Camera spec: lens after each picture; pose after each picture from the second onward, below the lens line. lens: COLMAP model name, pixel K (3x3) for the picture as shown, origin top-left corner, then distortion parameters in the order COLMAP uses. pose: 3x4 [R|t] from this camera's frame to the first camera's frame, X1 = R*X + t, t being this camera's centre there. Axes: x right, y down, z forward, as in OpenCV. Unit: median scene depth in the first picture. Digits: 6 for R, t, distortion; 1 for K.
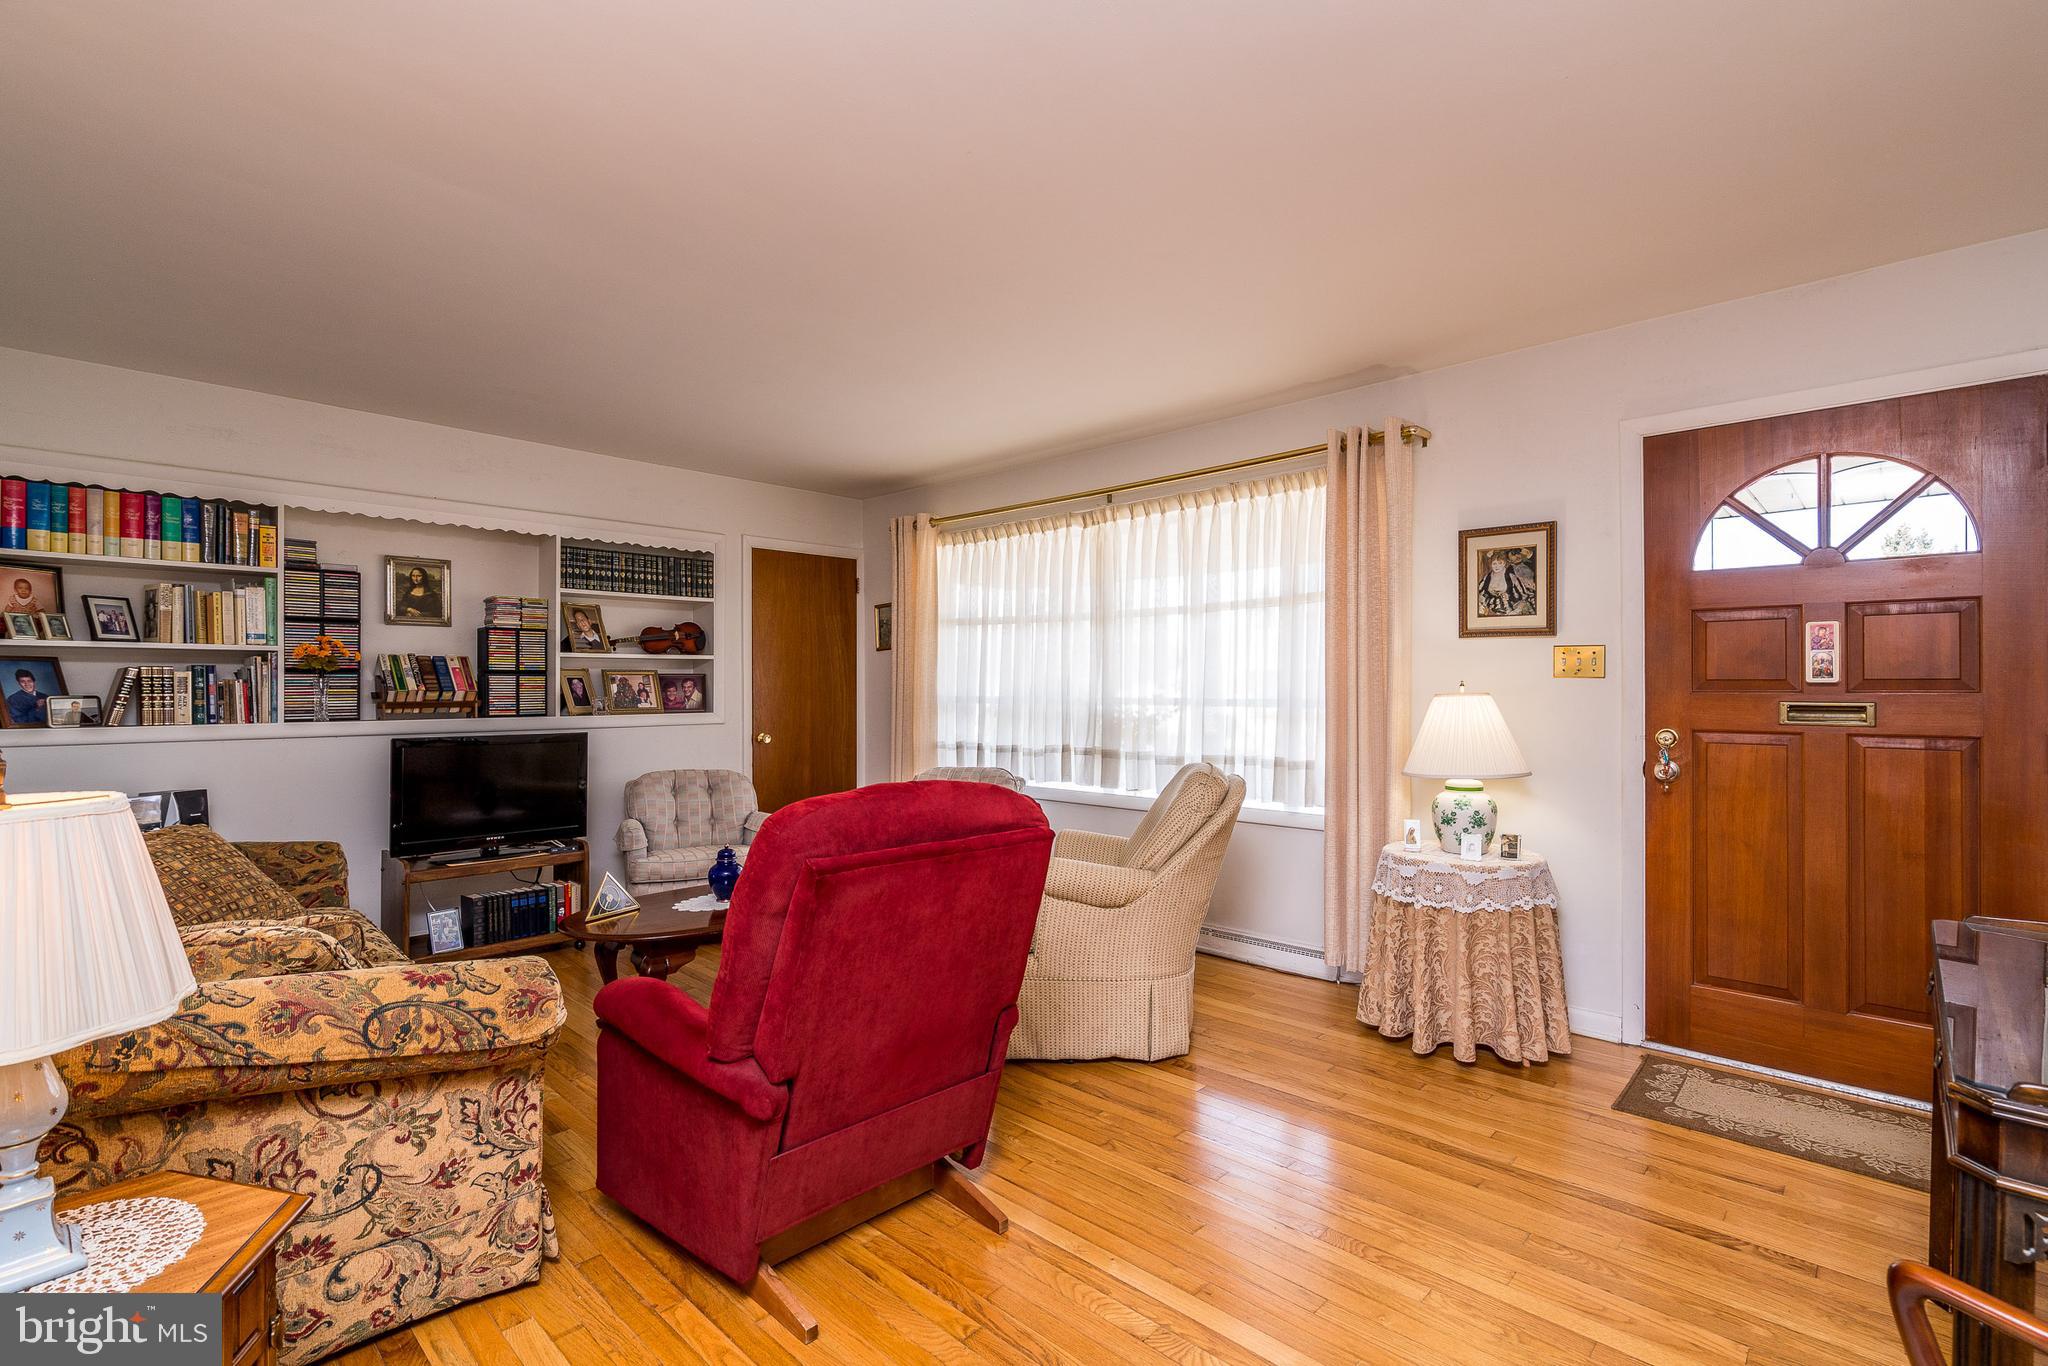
lens RADIAL K [[950.5, 0, 1032.9], [0, 950.5, 684.1], [0, 0, 1]] dist [0.003779, -0.000734]
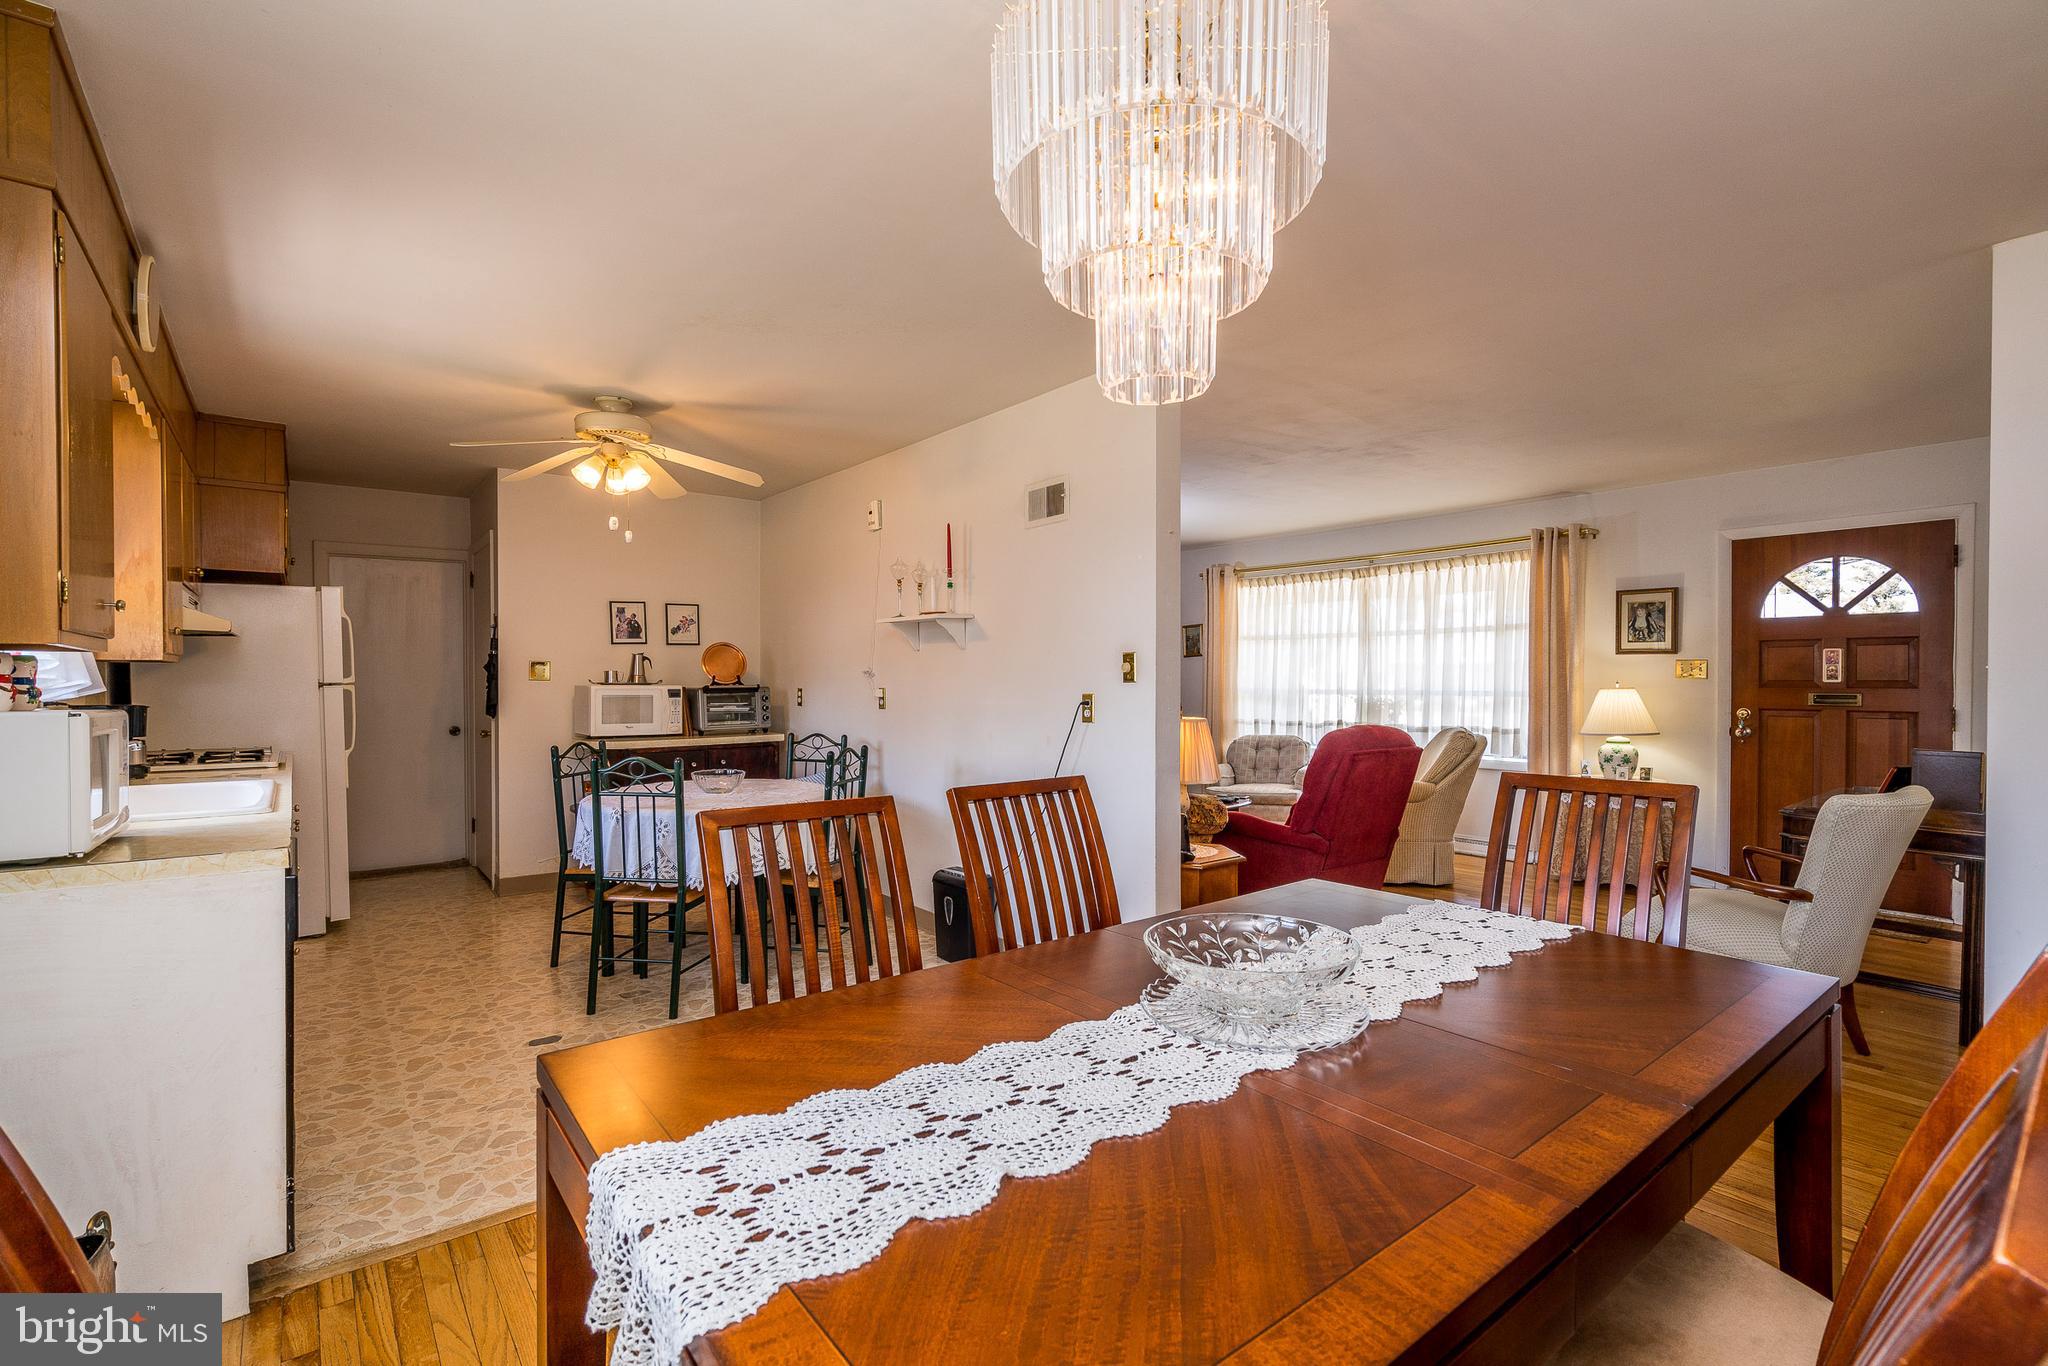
lens RADIAL K [[950.5, 0, 1011.9], [0, 950.5, 685.7], [0, 0, 1]] dist [0.003779, -0.000734]
pose [[0.989150, -0.000421, -0.146907, -0.370301], [0.002309, 0.999917, 0.012678, -0.018354], [0.146889, -0.012880, 0.989069, -0.843737]]
